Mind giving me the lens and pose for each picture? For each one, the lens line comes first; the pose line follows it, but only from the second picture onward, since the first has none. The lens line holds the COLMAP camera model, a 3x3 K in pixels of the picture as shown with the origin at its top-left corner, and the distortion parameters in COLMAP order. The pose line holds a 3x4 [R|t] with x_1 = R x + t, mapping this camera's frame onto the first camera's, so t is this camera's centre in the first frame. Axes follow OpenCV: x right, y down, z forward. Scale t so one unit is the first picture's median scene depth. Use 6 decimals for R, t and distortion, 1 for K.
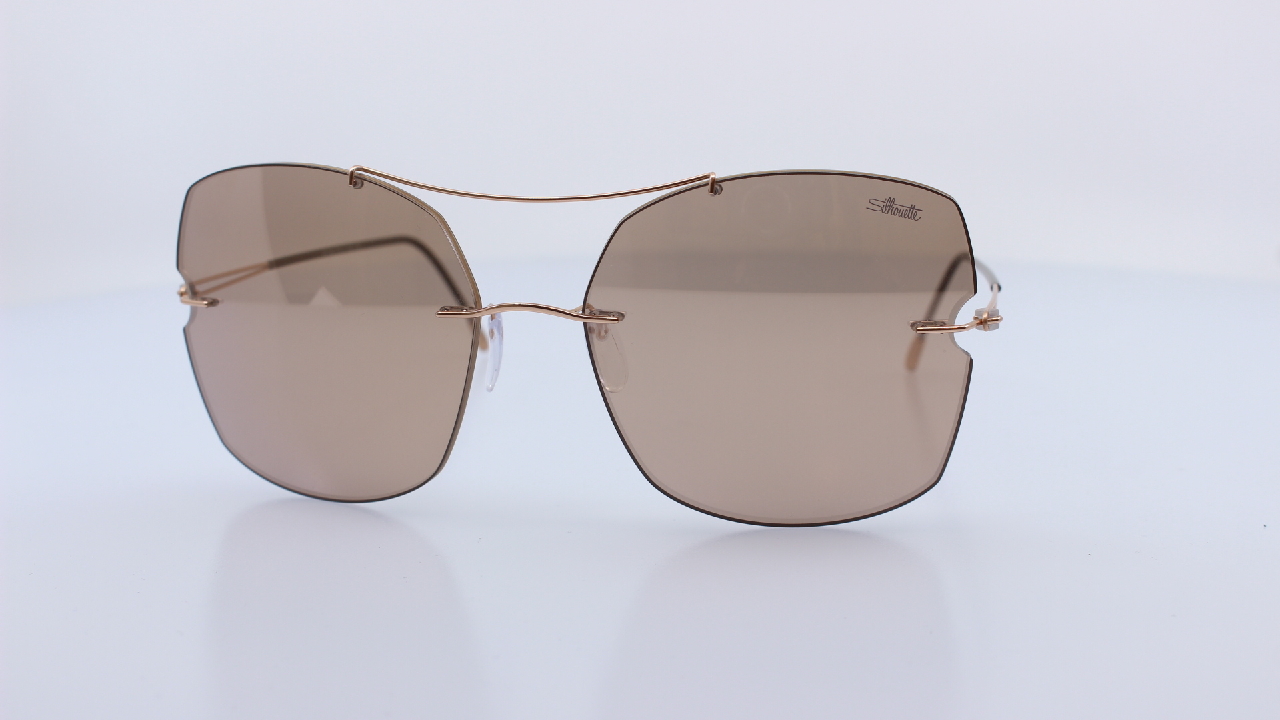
lens RADIAL K [[1628.6, 0, 640.0], [0, 1628.6, 360.0], [0, 0, 1]] dist [-0.126486, 0.021734]
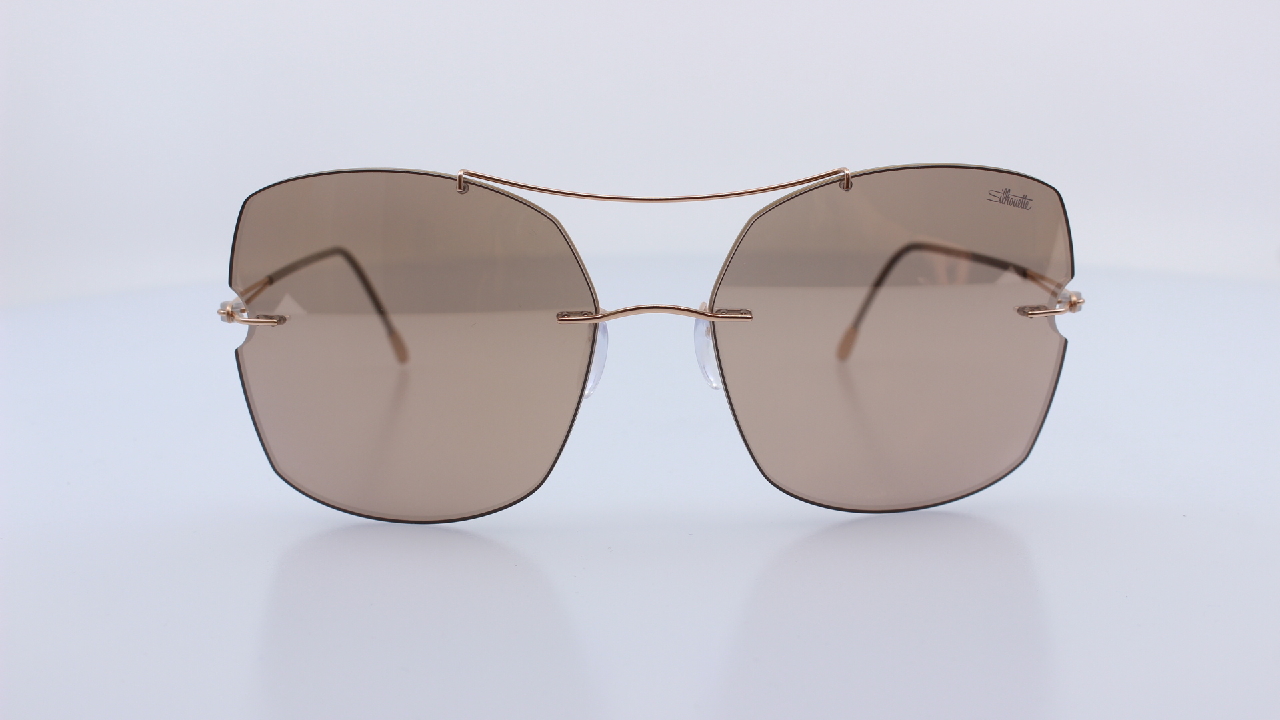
lens RADIAL K [[1628.6, 0, 640.0], [0, 1628.6, 360.0], [0, 0, 1]] dist [-0.126486, 0.021734]
pose [[0.969788, -0.050432, 0.238677, -0.311223], [0.052562, 0.998614, -0.002562, 0.000619], [-0.238217, 0.015030, 0.971096, 0.041494]]
